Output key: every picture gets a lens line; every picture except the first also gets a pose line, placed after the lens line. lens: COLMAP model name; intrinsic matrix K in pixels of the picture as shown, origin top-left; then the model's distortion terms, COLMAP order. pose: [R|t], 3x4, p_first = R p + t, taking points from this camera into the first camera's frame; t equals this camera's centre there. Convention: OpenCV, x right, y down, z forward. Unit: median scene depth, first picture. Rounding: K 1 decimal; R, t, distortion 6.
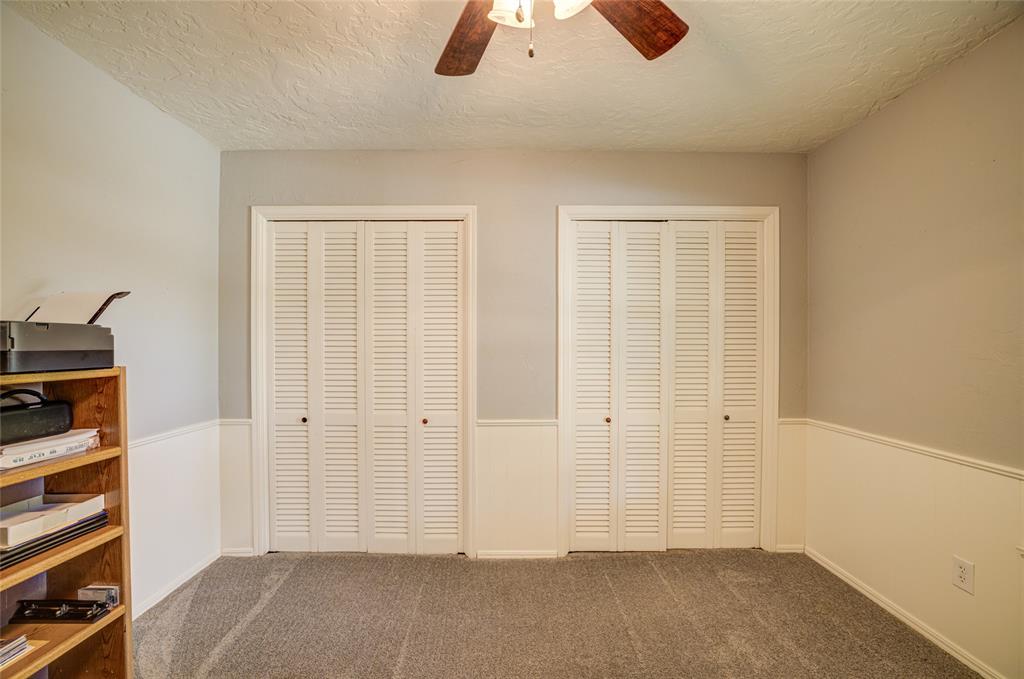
lens RADIAL K [[440.6, 0, 513.5], [0, 440.6, 349.2], [0, 0, 1]] dist [-0.027887, 0.005897]
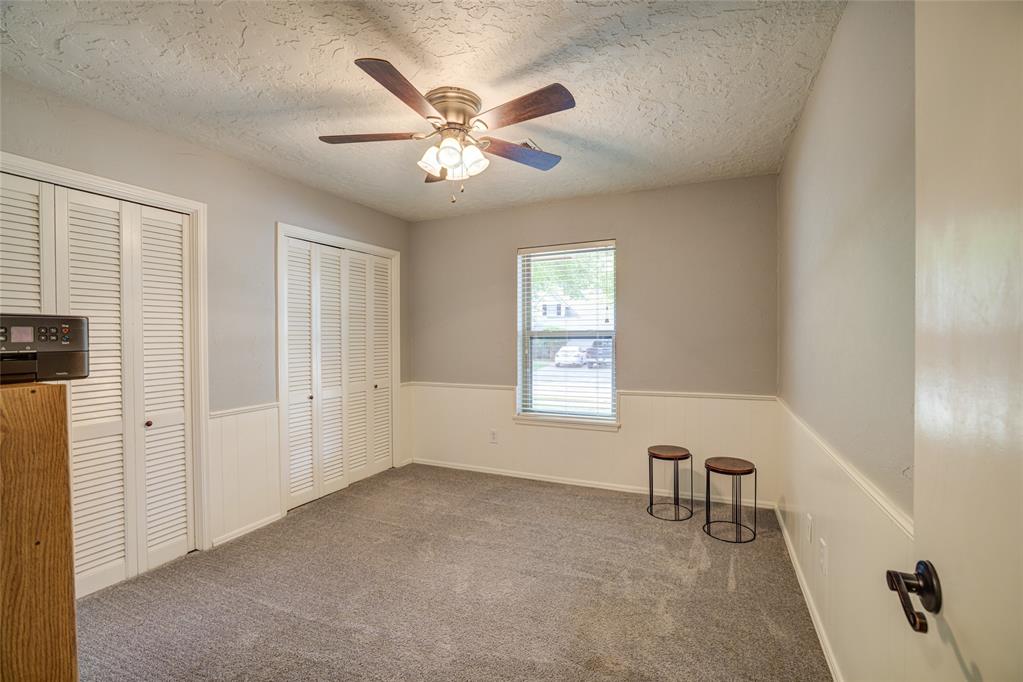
lens RADIAL K [[440.1, 0, 513.5], [0, 440.1, 337.4], [0, 0, 1]] dist [-0.027887, 0.005897]
pose [[0.432300, -0.007122, 0.901702, -0.683871], [0.009511, 0.999949, 0.003338, -0.012591], [-0.901680, 0.007133, 0.432346, -0.081447]]
